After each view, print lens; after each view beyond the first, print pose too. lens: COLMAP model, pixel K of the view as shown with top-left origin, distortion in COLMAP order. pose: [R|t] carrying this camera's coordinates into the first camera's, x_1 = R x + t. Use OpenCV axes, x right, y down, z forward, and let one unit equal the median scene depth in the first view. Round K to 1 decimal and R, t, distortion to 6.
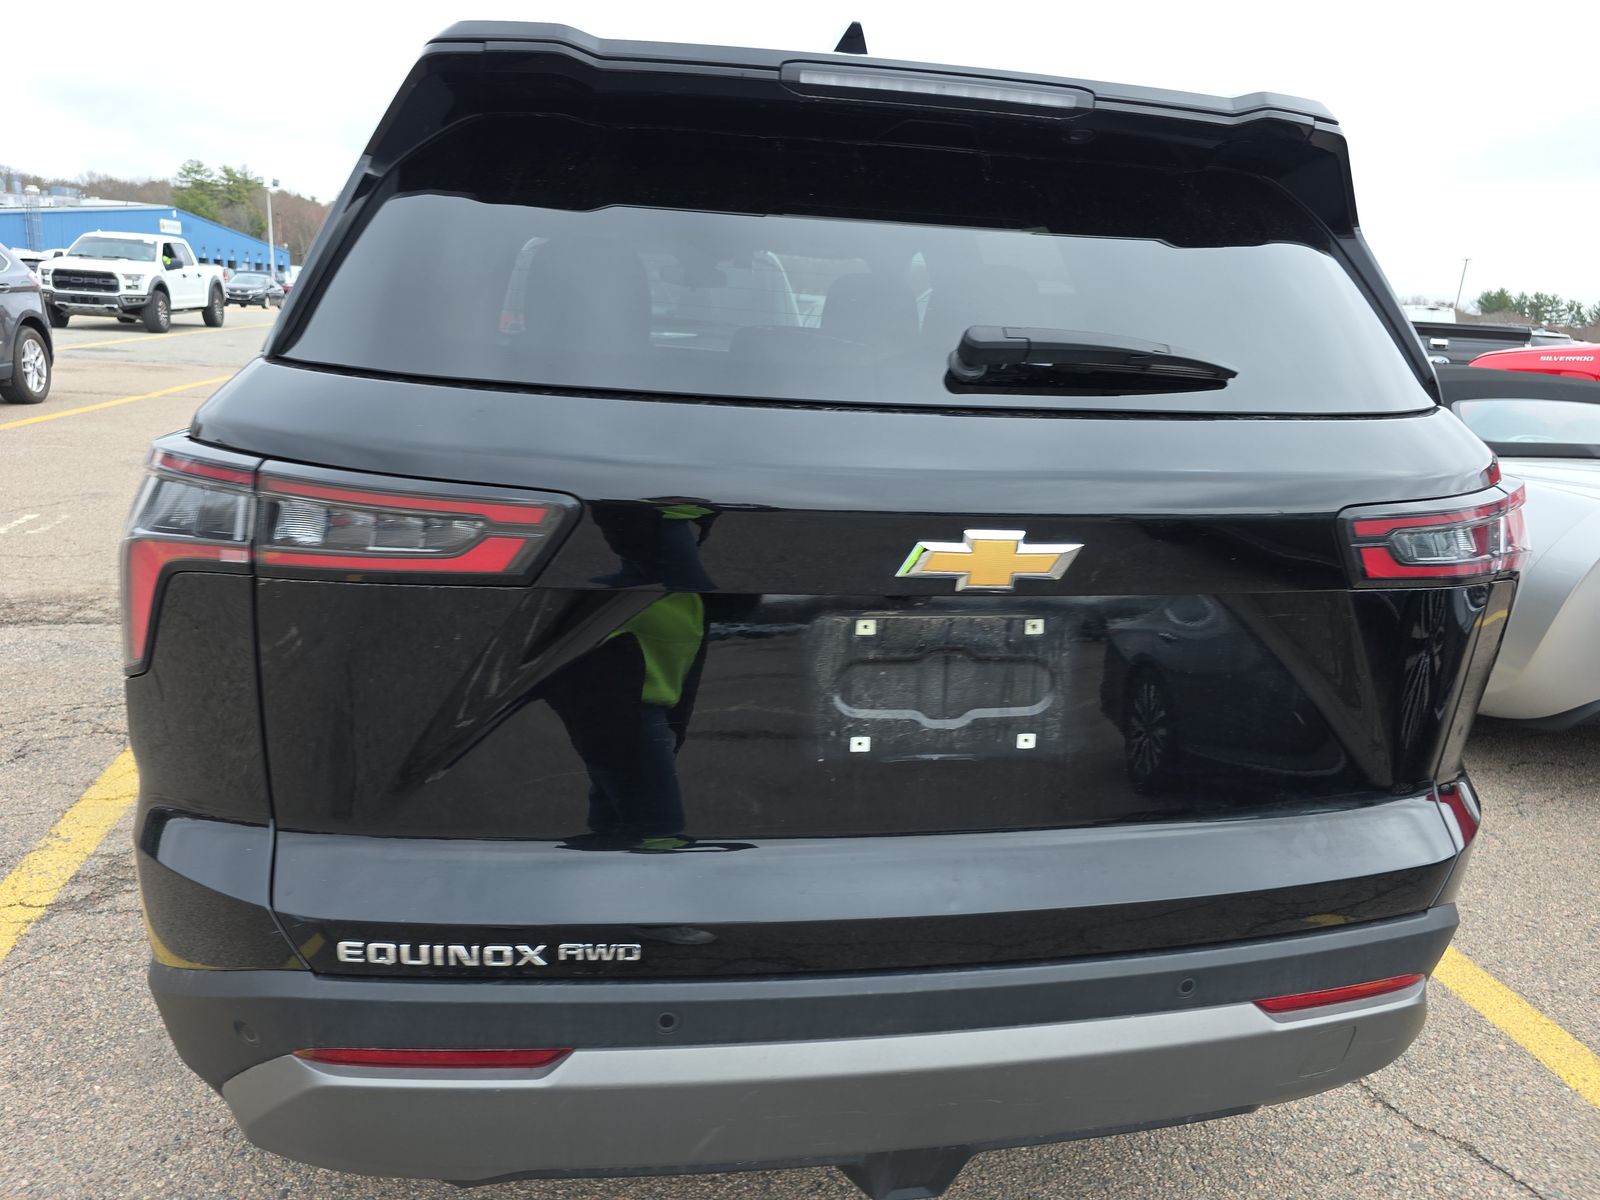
lens RADIAL K [[1143.0, 0, 763.4], [0, 1143.0, 597.3], [0, 0, 1]] dist [0.053379, -0.059361]
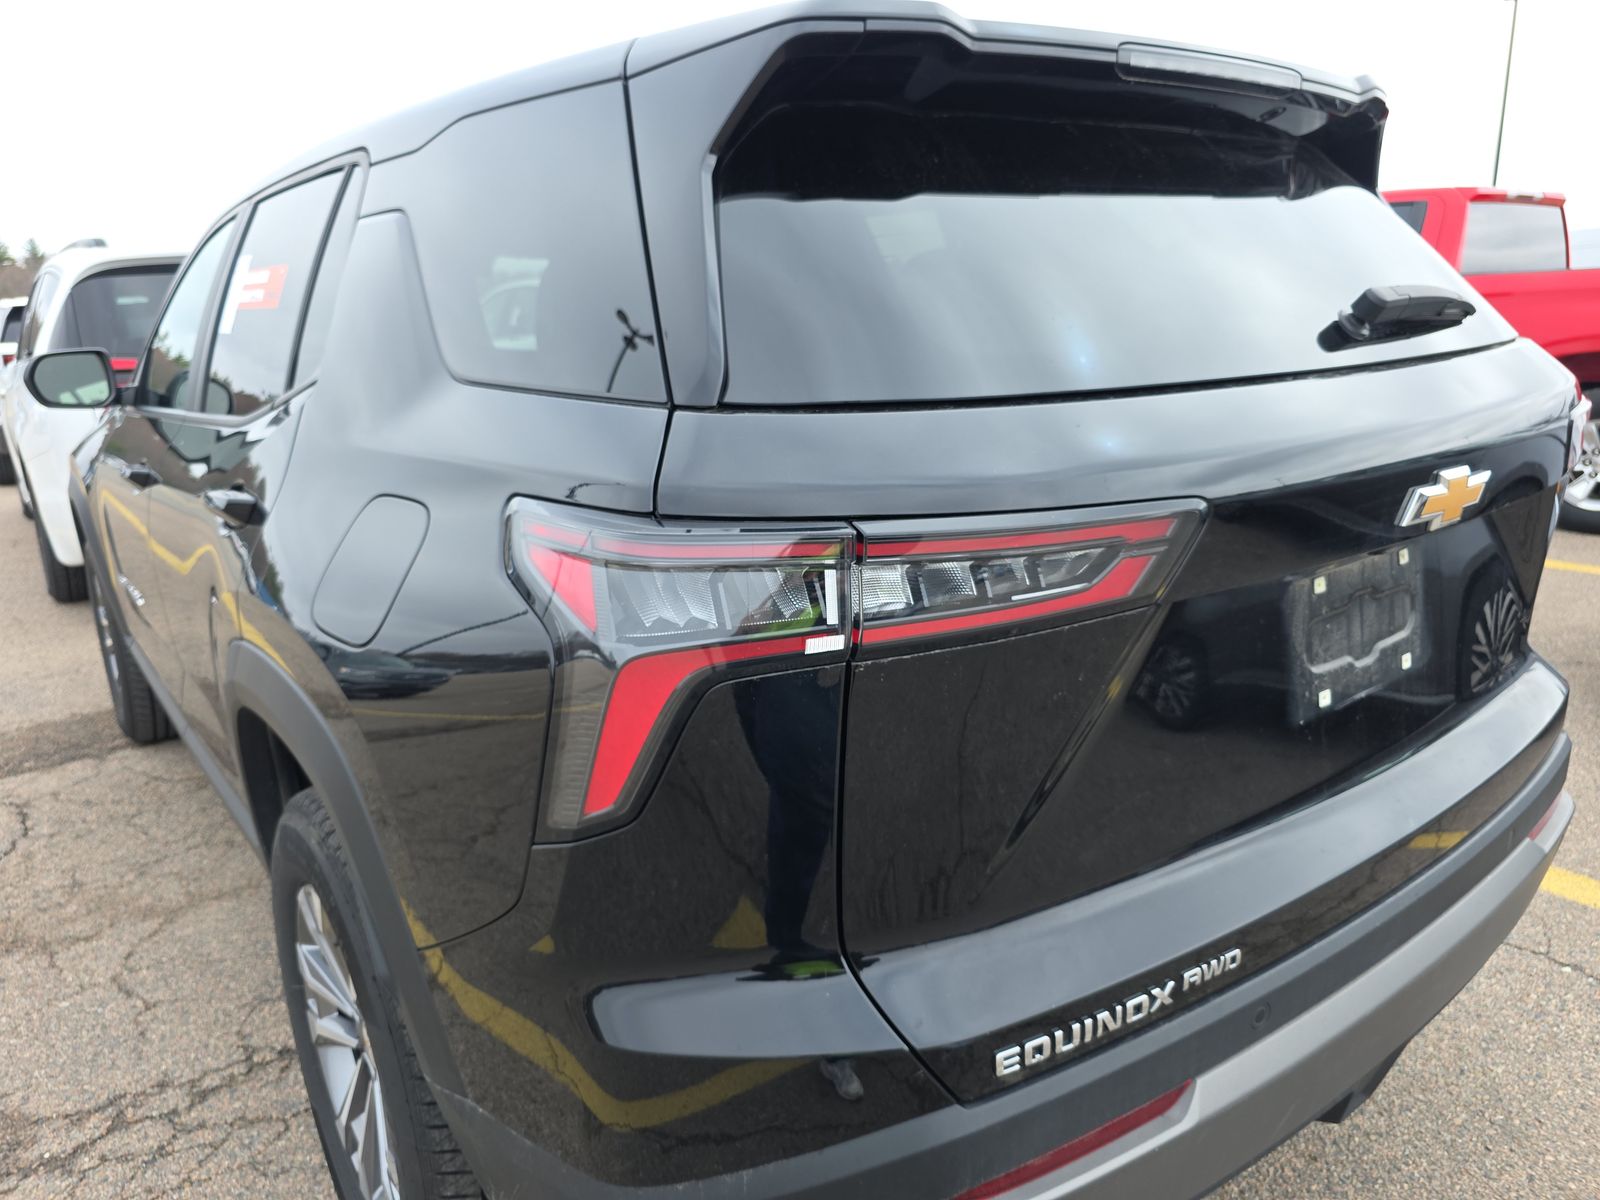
lens RADIAL K [[1143.0, 0, 763.4], [0, 1143.0, 597.3], [0, 0, 1]] dist [0.053379, -0.059361]
pose [[0.884005, -0.197320, 0.423792, -0.816937], [0.197448, 0.979320, 0.044114, -0.110996], [-0.423733, 0.044680, 0.904685, 0.272228]]
